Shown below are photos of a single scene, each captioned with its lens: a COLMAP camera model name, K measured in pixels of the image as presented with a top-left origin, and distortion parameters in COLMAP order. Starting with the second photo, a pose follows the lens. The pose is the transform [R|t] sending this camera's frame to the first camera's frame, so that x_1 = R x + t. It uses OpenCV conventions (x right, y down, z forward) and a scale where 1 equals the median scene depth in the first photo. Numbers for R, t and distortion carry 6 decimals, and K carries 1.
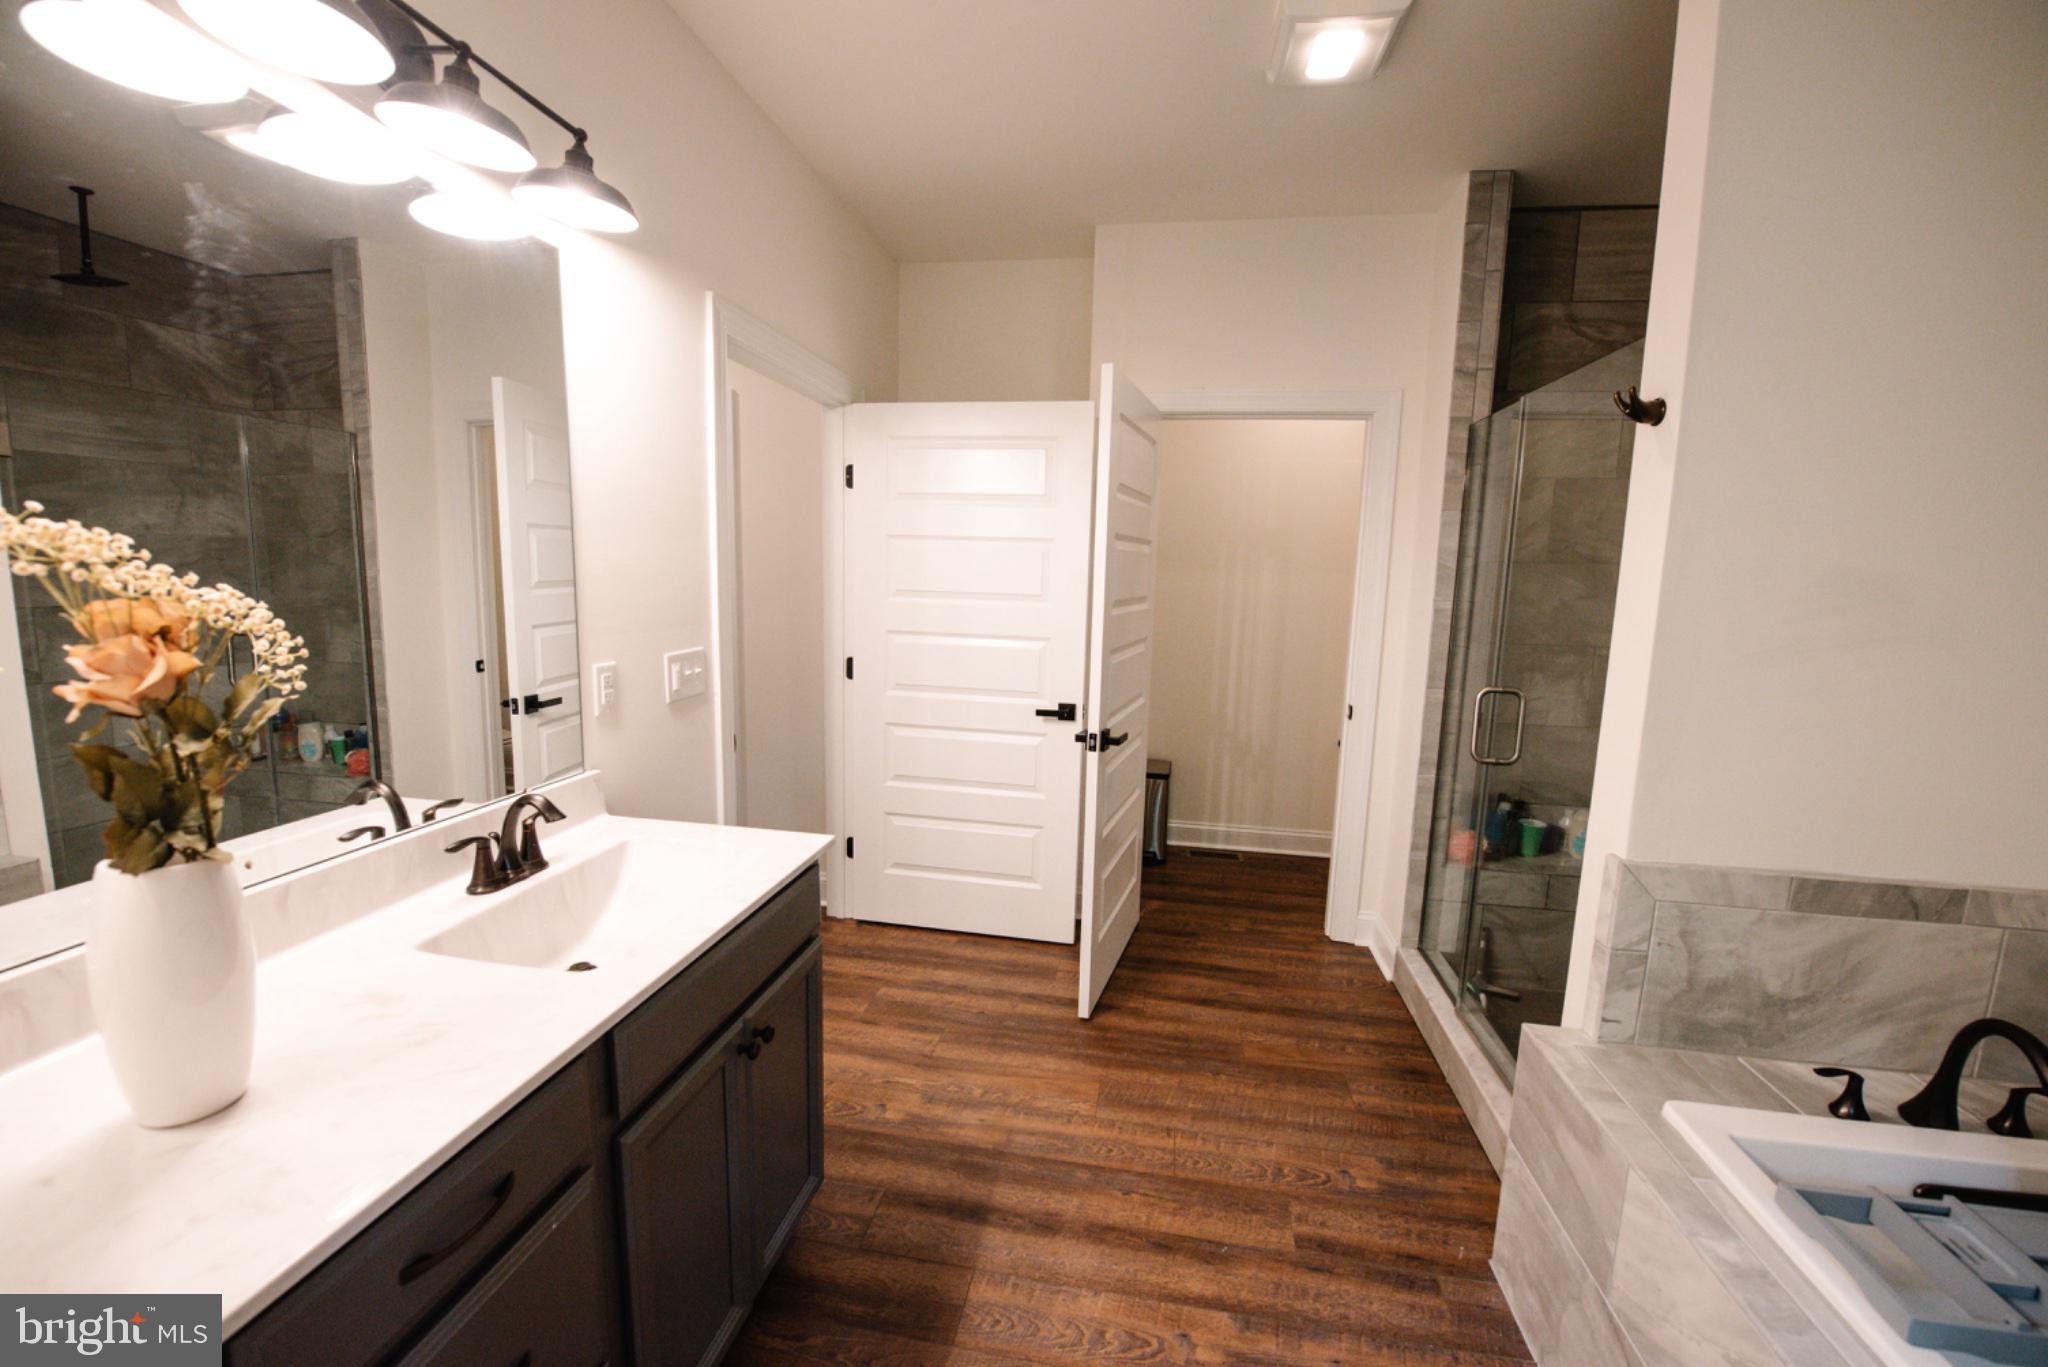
lens RADIAL K [[813.2, 0, 1024.0], [0, 813.2, 683.5], [0, 0, 1]] dist [-0.014442, -0.004562]
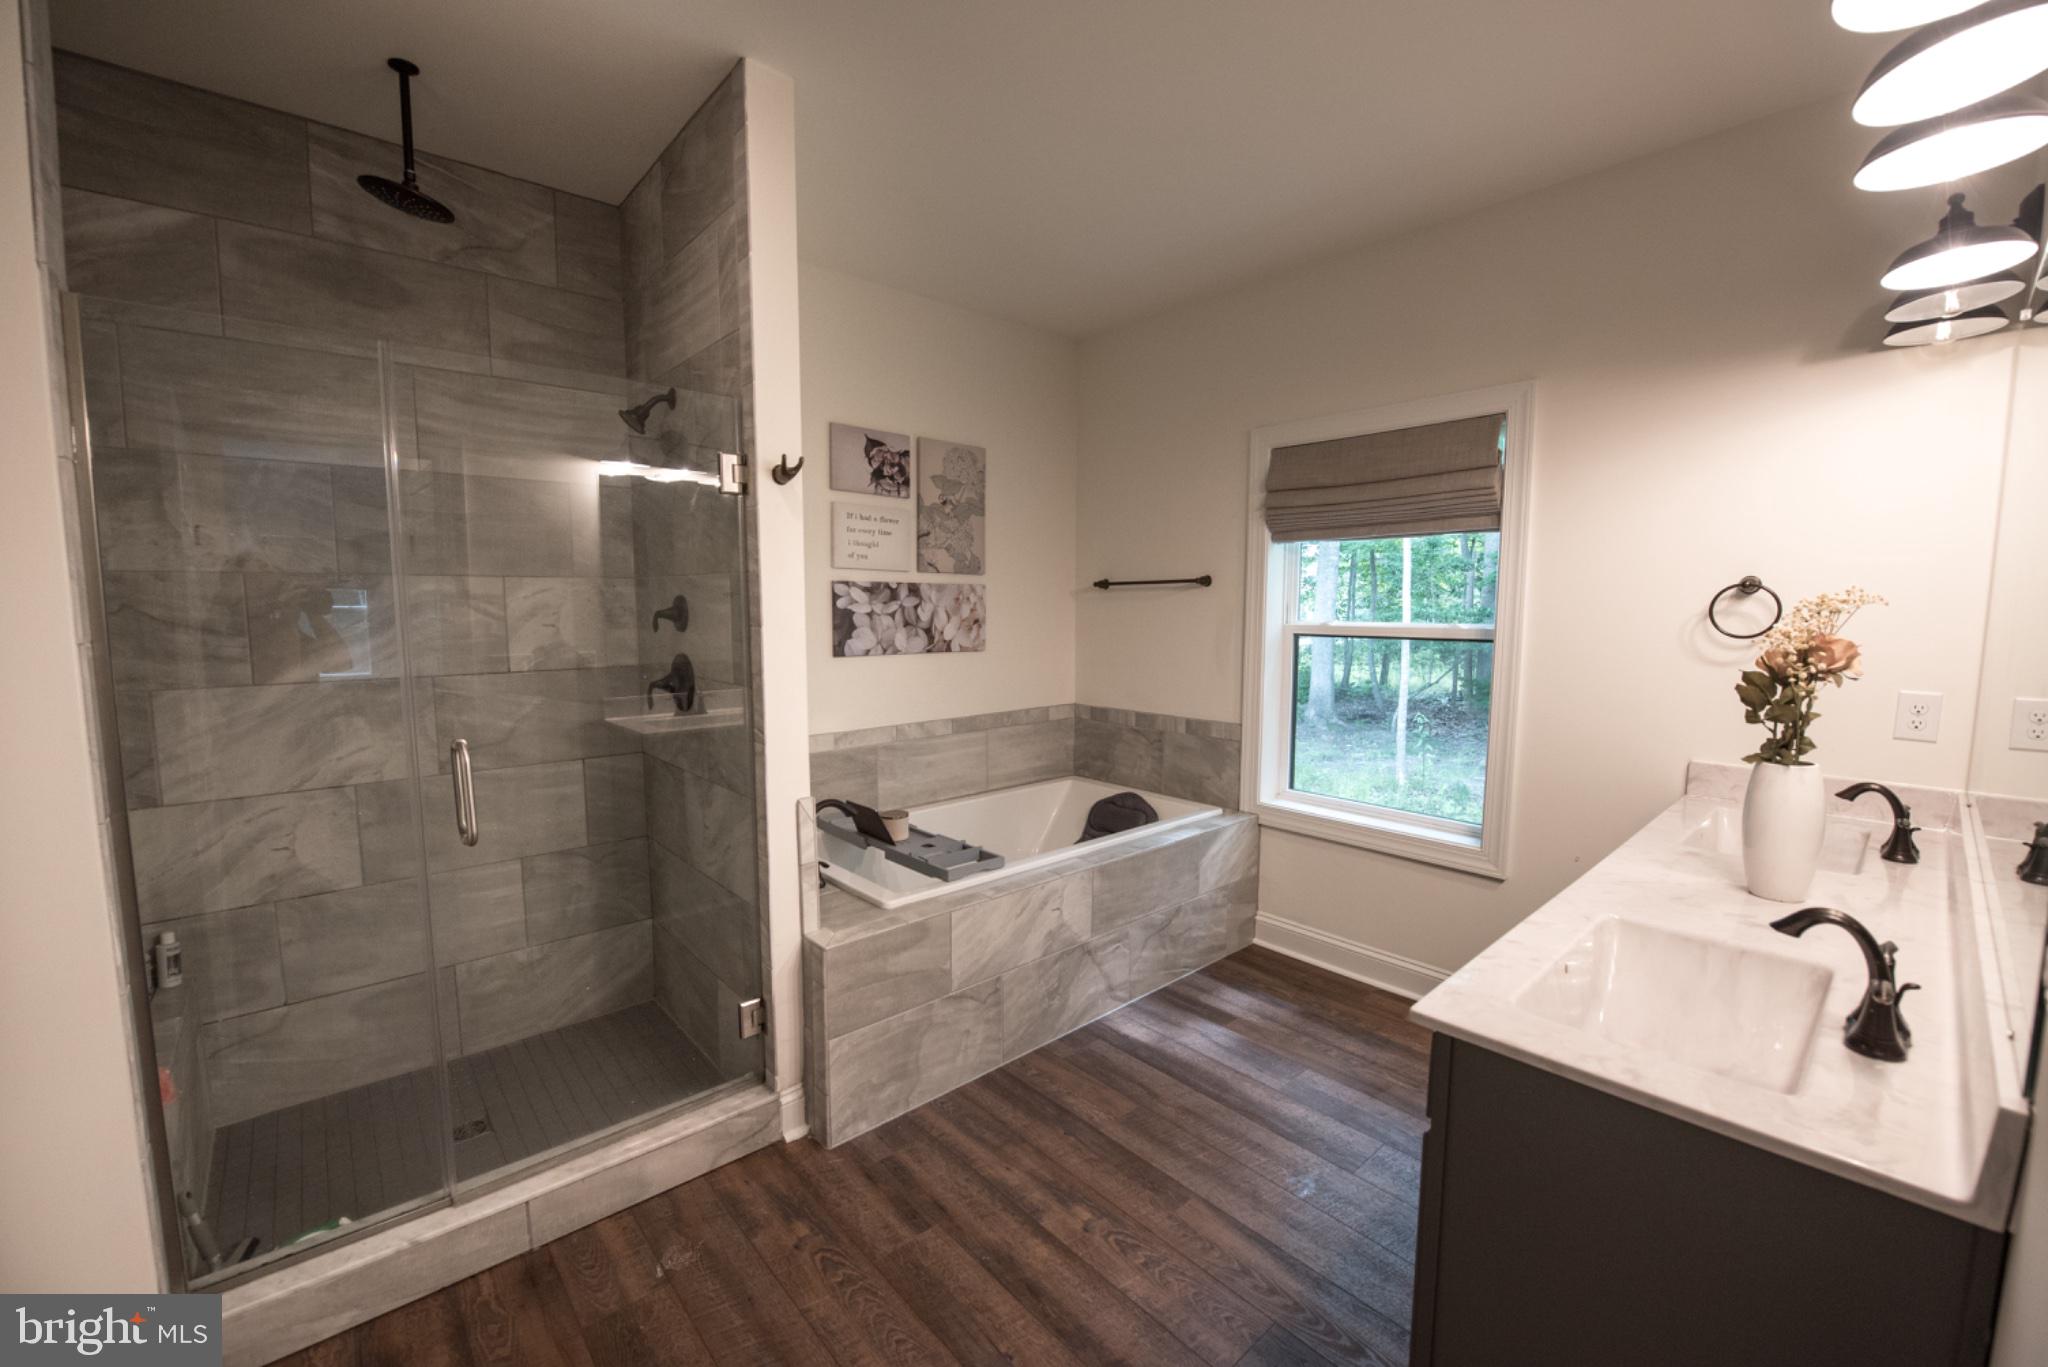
lens RADIAL K [[823.2, 0, 1024.0], [0, 823.2, 683.5], [0, 0, 1]] dist [-0.010127, -0.006148]
pose [[-0.782684, -0.087601, 0.616224, -0.306644], [0.063410, 0.973672, 0.218955, -0.194955], [-0.619181, 0.210447, -0.756523, 1.347474]]
